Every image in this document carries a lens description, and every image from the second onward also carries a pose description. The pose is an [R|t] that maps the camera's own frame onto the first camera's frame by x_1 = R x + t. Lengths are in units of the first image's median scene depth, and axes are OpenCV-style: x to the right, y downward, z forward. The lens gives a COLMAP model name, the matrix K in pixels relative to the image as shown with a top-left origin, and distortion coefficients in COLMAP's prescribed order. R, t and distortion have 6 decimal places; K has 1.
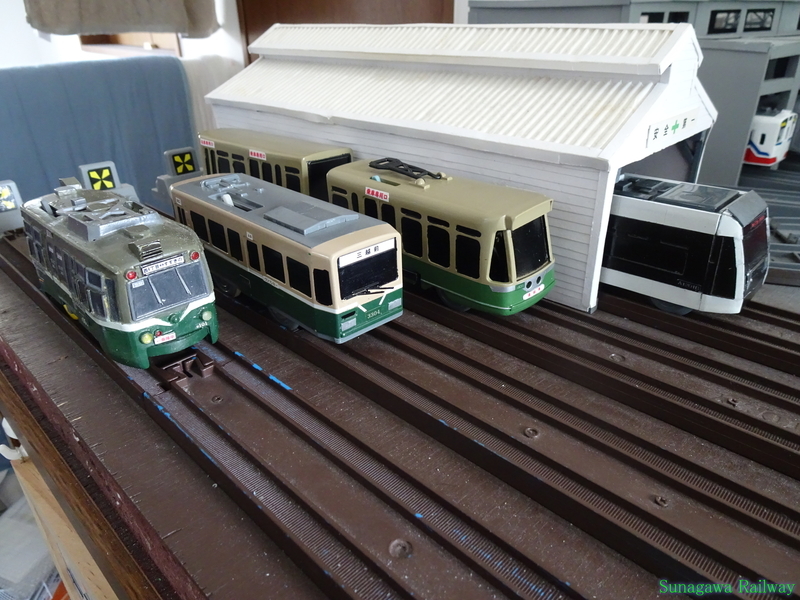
lens RADIAL K [[572.5, 0, 401.2], [0, 572.5, 294.7], [0, 0, 1]] dist [0.011275, -0.008074]
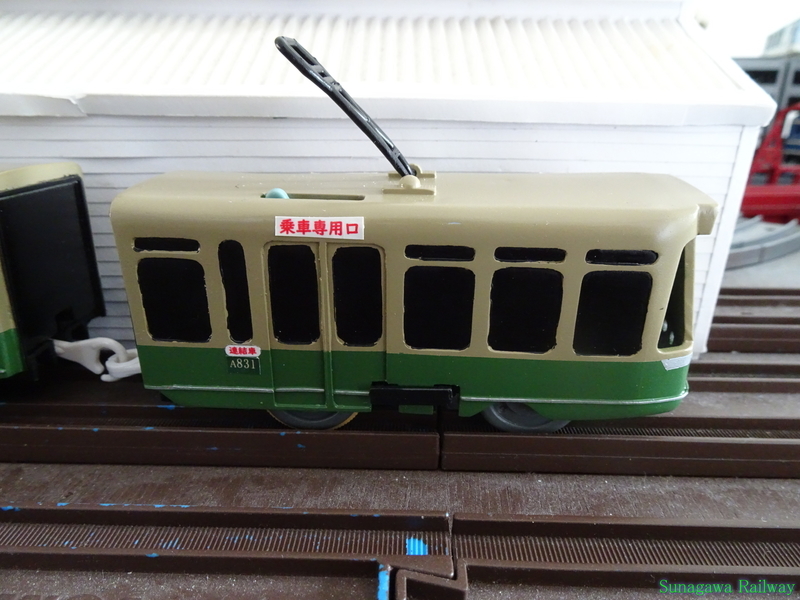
lens RADIAL K [[572.5, 0, 401.3], [0, 572.5, 296.8], [0, 0, 1]] dist [0.011275, -0.008074]
pose [[0.741584, -0.219853, 0.633813, -0.259137], [0.286000, 0.958227, -0.002246, -0.112194], [-0.606843, 0.182936, 0.773483, 0.666691]]
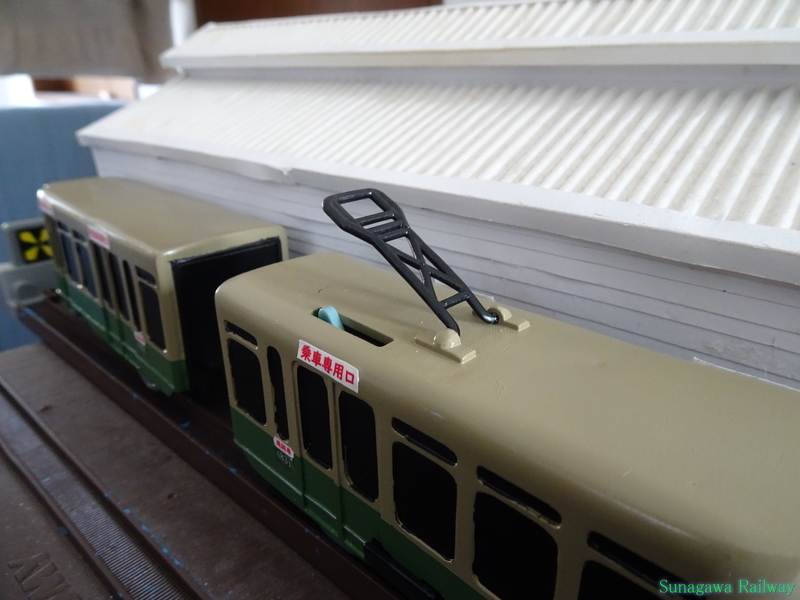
lens RADIAL K [[572.5, 0, 401.5], [0, 572.5, 306.6], [0, 0, 1]] dist [0.011275, -0.008074]
pose [[0.999249, 0.016212, 0.035206, -0.008282], [-0.013413, 0.996838, -0.078318, -0.183282], [-0.036365, 0.077787, 0.996307, 0.627372]]
